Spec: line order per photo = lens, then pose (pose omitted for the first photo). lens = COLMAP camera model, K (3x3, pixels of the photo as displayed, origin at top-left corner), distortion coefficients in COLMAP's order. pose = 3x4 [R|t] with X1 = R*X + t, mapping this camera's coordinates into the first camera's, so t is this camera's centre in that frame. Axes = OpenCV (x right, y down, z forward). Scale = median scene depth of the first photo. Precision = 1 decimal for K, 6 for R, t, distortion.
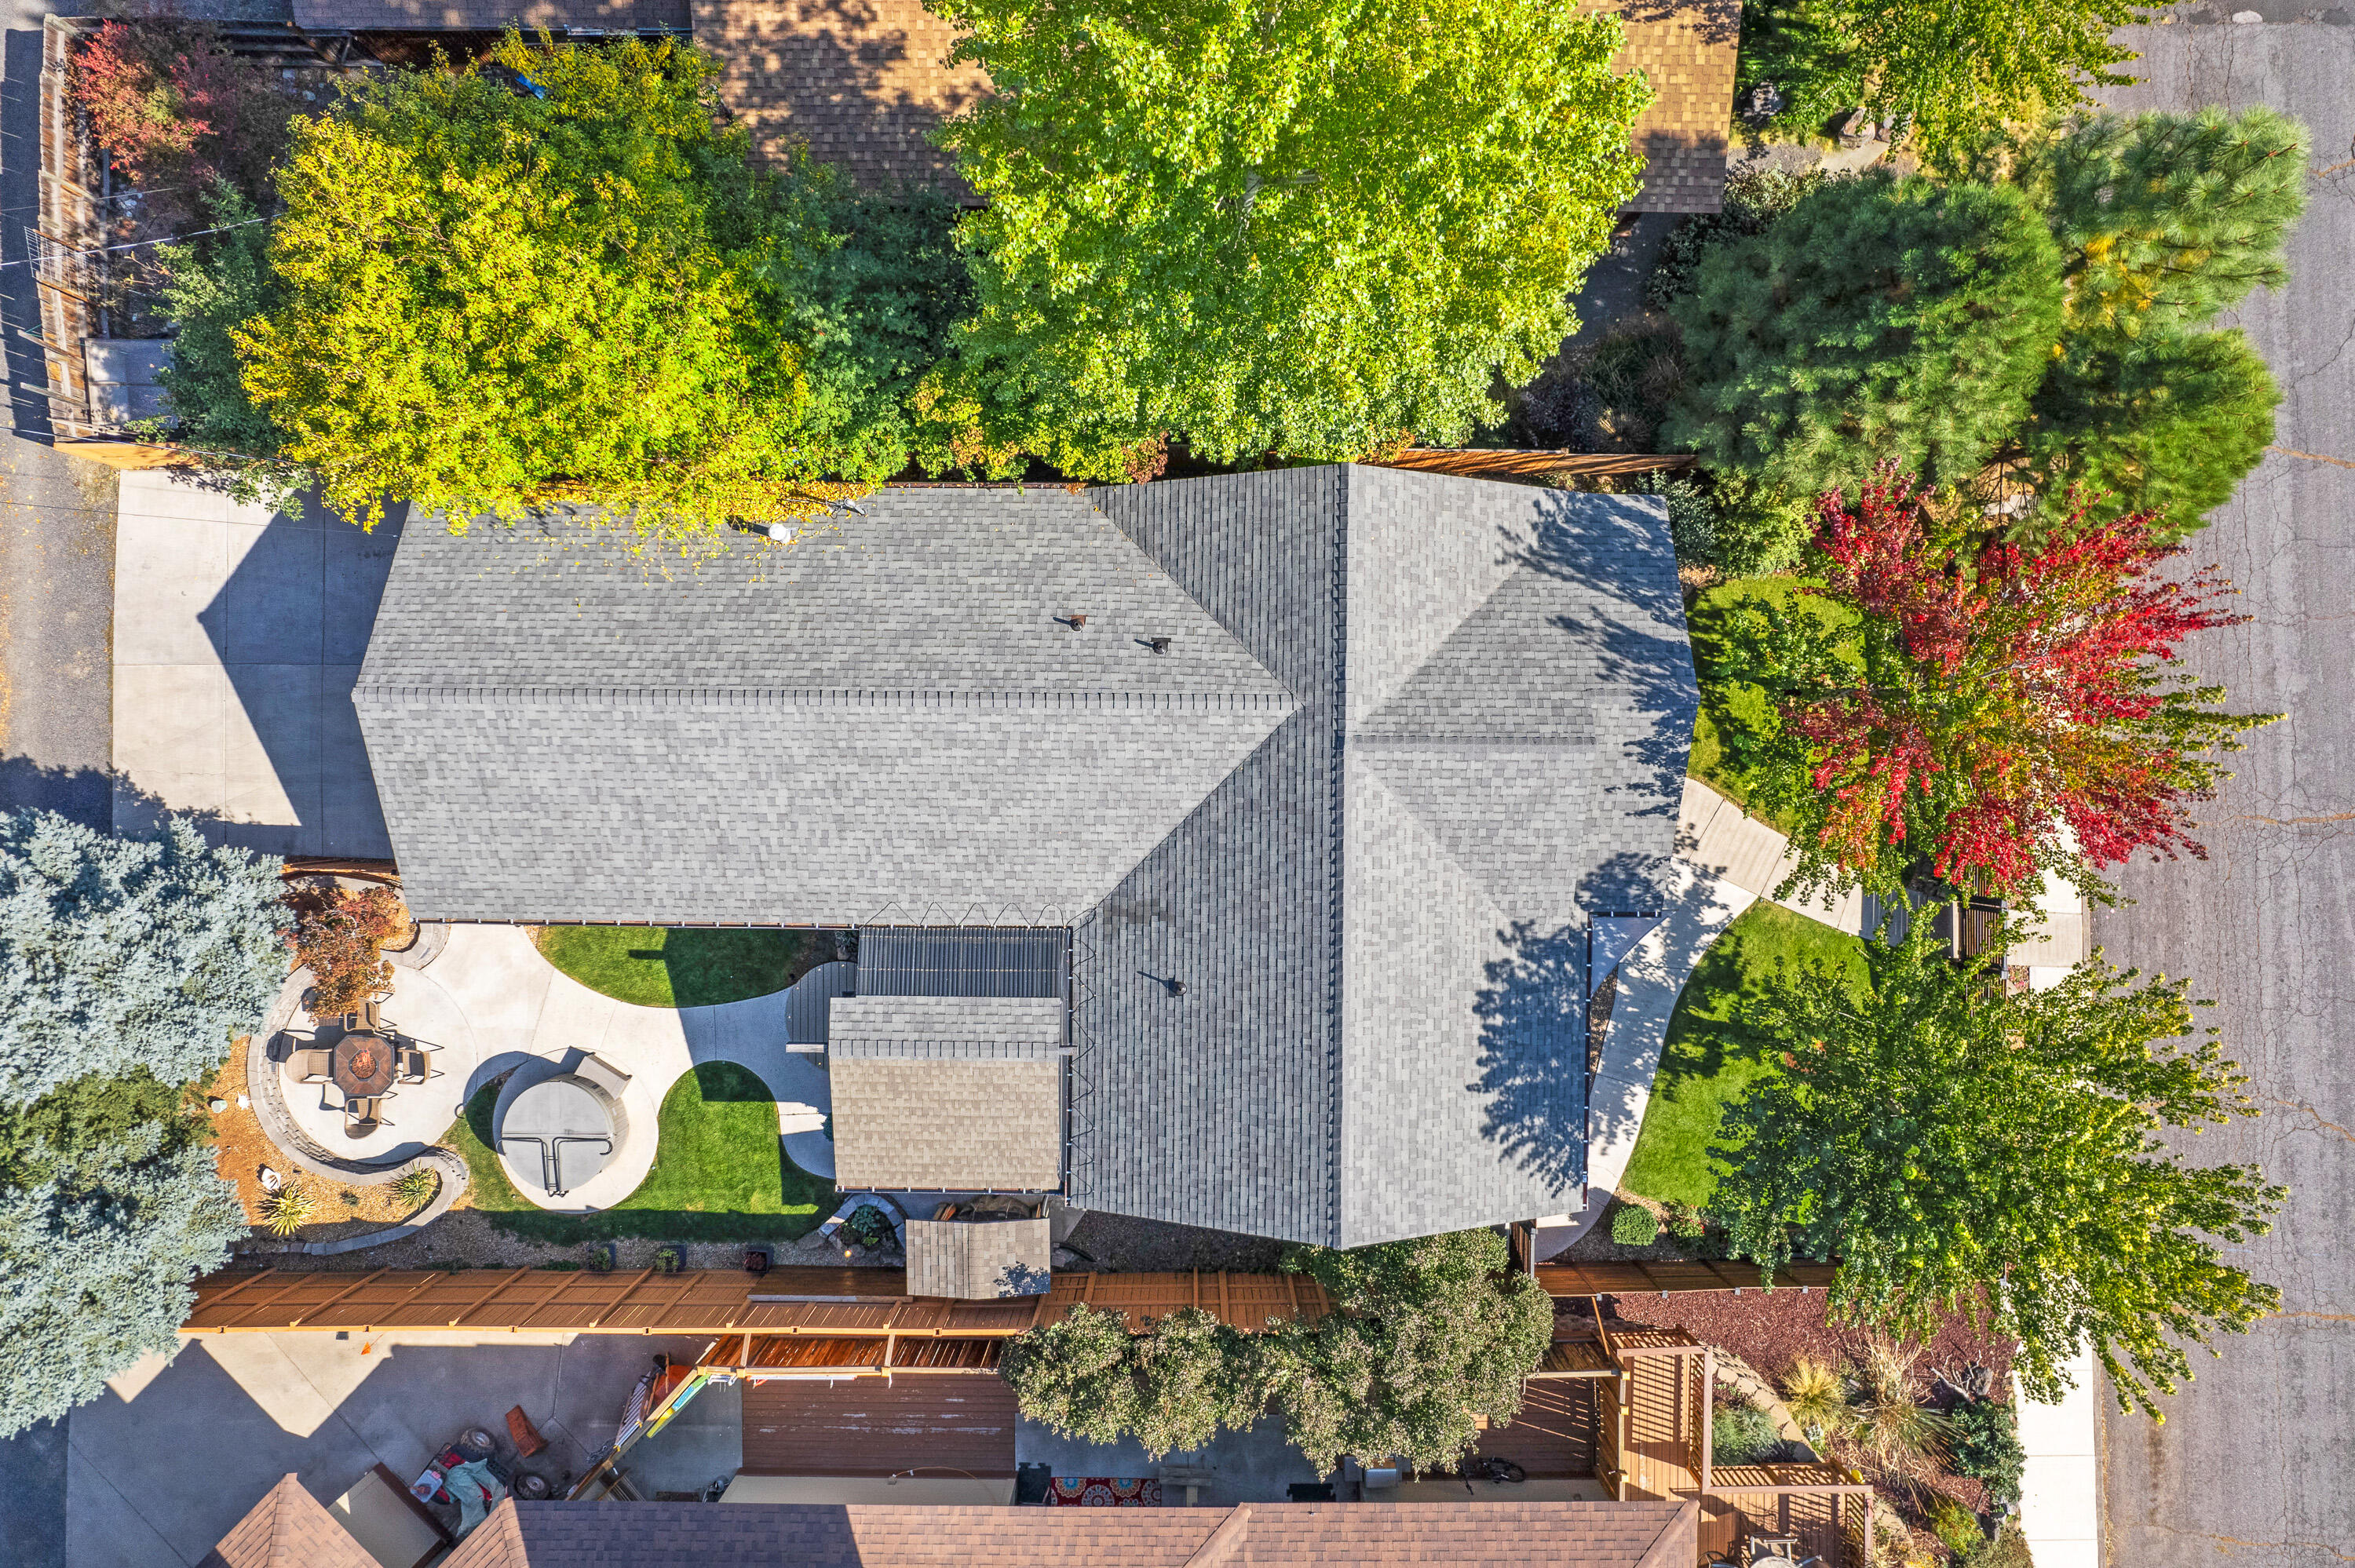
lens RADIAL K [[1490.7, 0, 1180.1], [0, 1490.7, 786.5], [0, 0, 1]] dist [-0.037442, 0.002902]
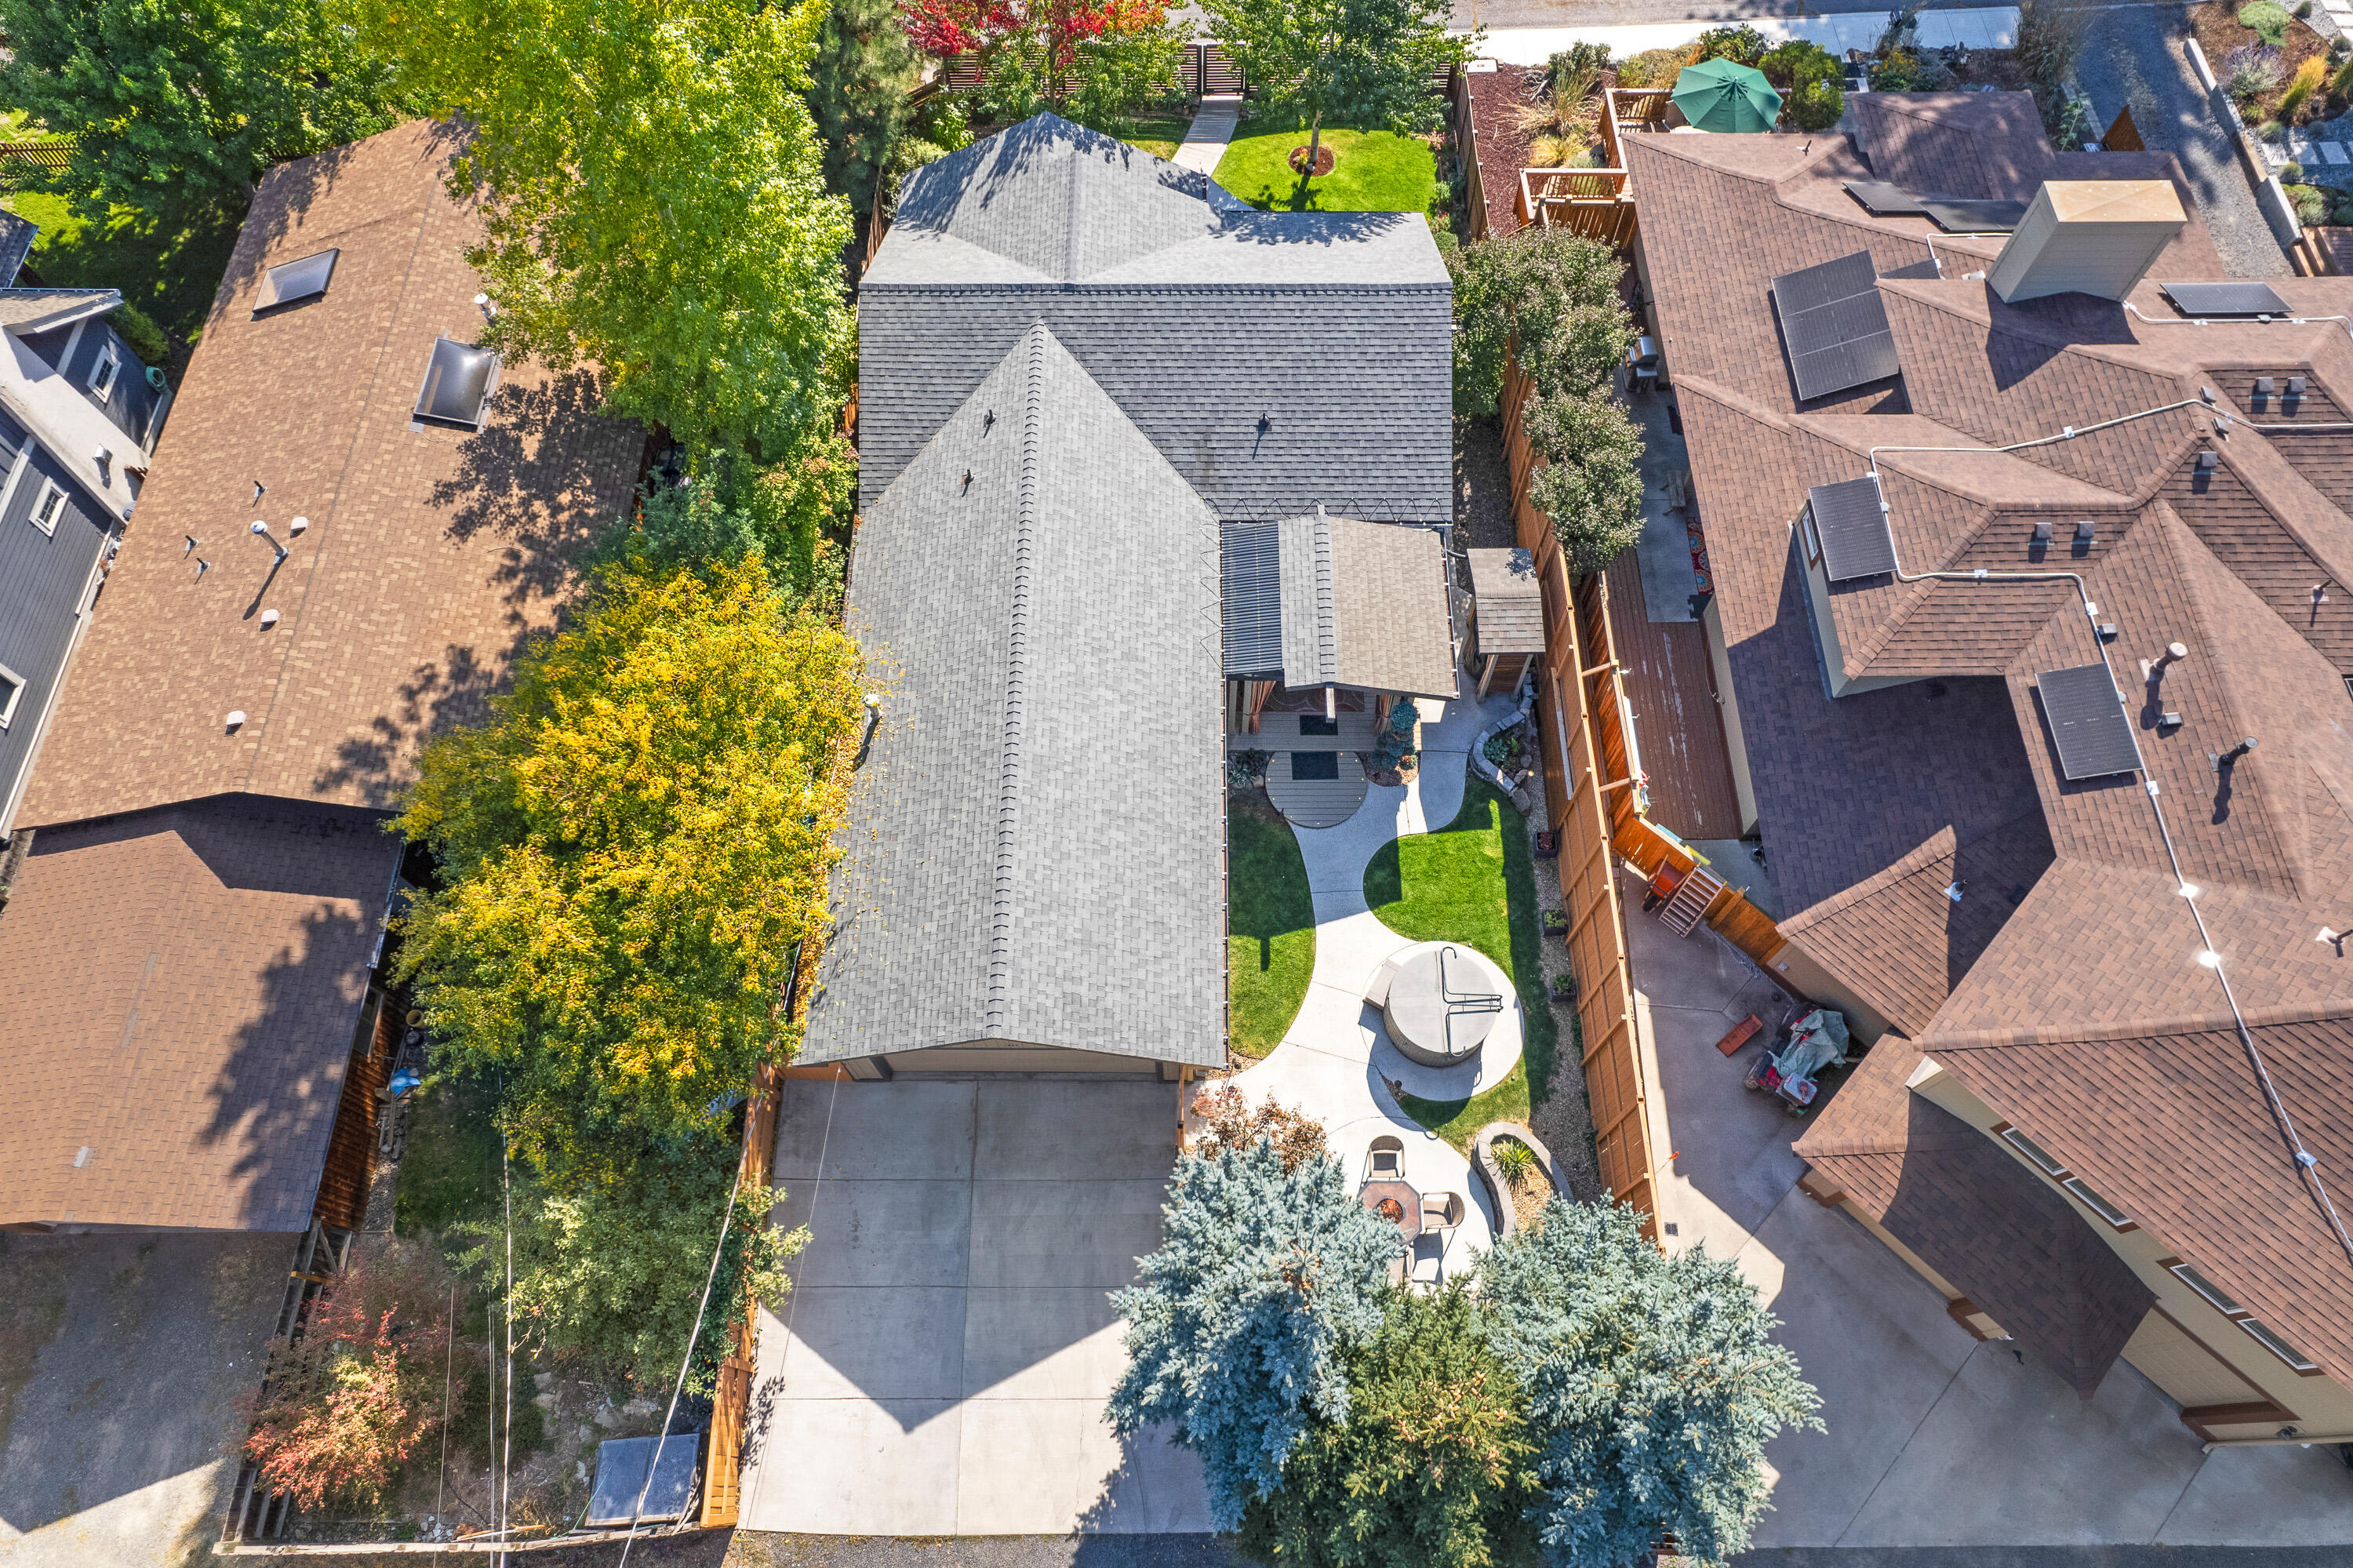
lens RADIAL K [[1489.7, 0, 1177.1], [0, 1489.7, 784.6], [0, 0, 1]] dist [-0.037442, 0.002902]
pose [[-0.004976, -0.898916, 0.438093, -0.776634], [0.999977, -0.006476, -0.001928, 0.059321], [0.004570, 0.438074, 0.898928, 0.009917]]
